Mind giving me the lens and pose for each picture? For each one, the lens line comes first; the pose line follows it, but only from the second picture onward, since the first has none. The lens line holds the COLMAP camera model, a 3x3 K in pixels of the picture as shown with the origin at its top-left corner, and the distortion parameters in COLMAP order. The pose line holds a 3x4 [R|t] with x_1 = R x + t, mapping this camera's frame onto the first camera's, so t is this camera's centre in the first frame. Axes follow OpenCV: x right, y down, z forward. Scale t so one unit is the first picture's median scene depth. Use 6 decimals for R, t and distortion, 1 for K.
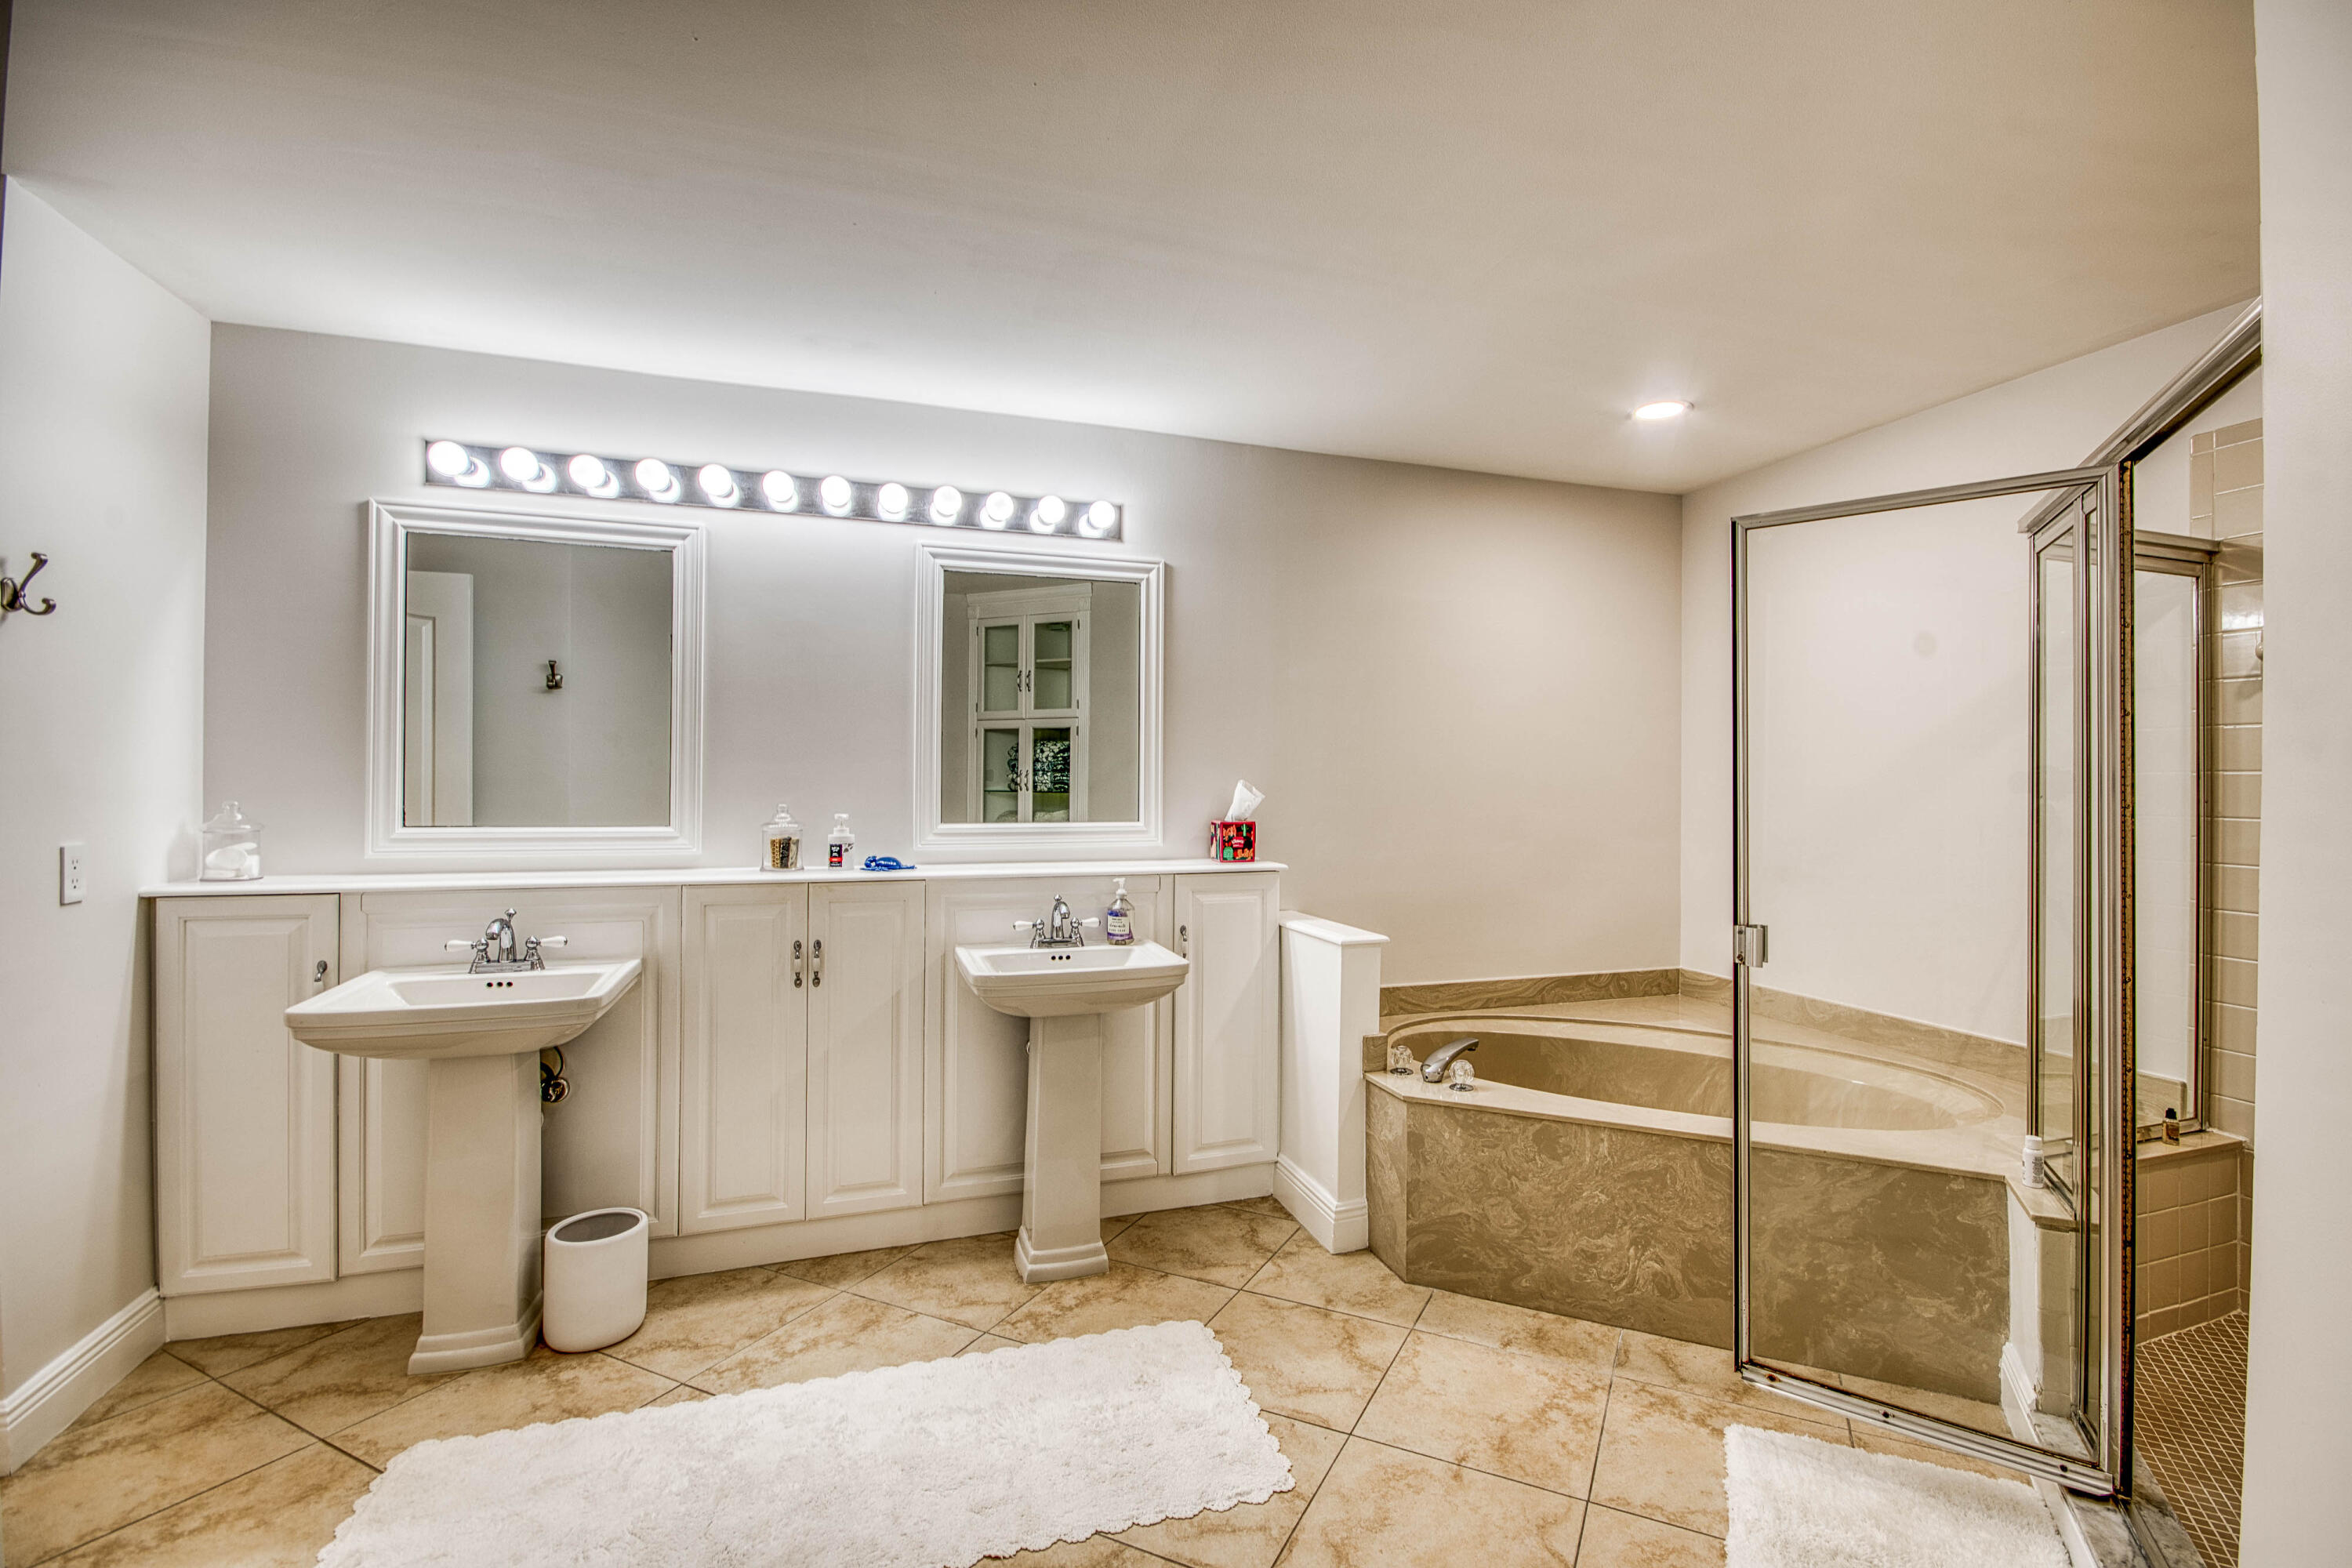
lens RADIAL K [[1041.9, 0, 1187.1], [0, 1041.9, 781.5], [0, 0, 1]] dist [0.007377, -0.010120]
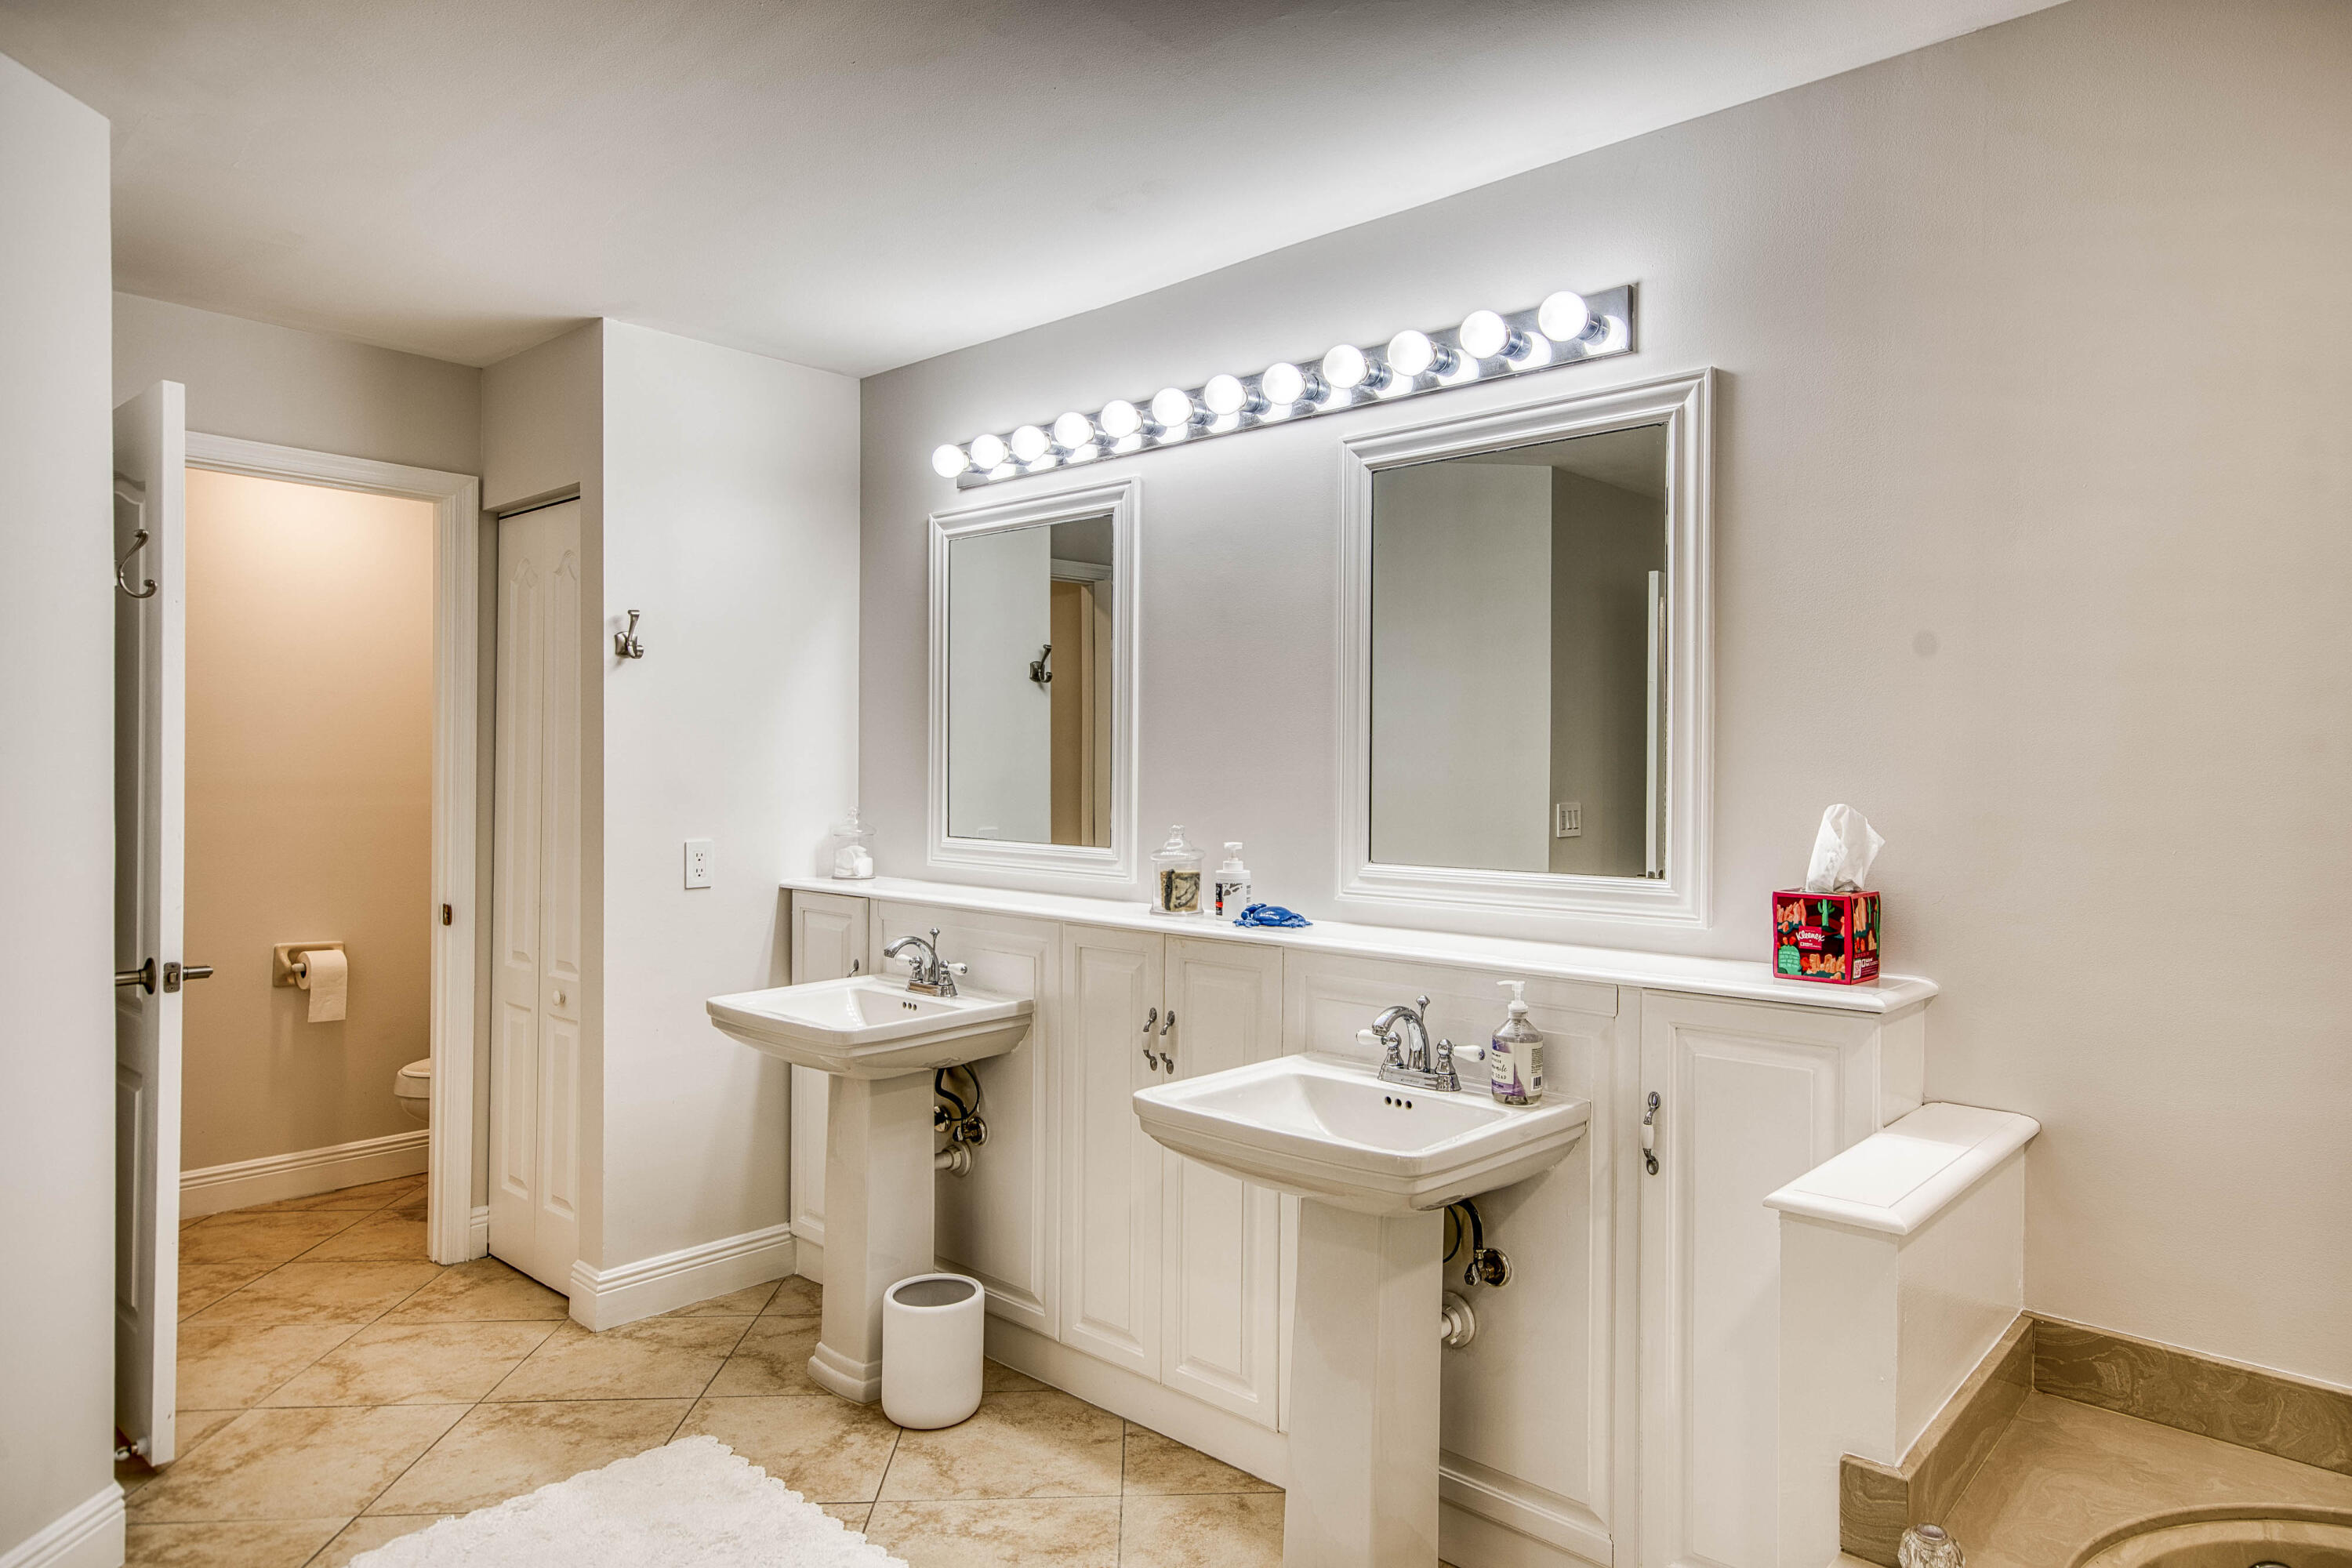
lens RADIAL K [[1374.8, 0, 1181.3], [0, 1374.8, 779.2], [0, 0, 1]] dist [0.004999, 0.002224]
pose [[0.513351, 0.002370, -0.858175, 0.487193], [-0.005030, 0.999987, -0.000247, -0.012151], [0.858164, 0.004444, 0.513357, 0.506595]]
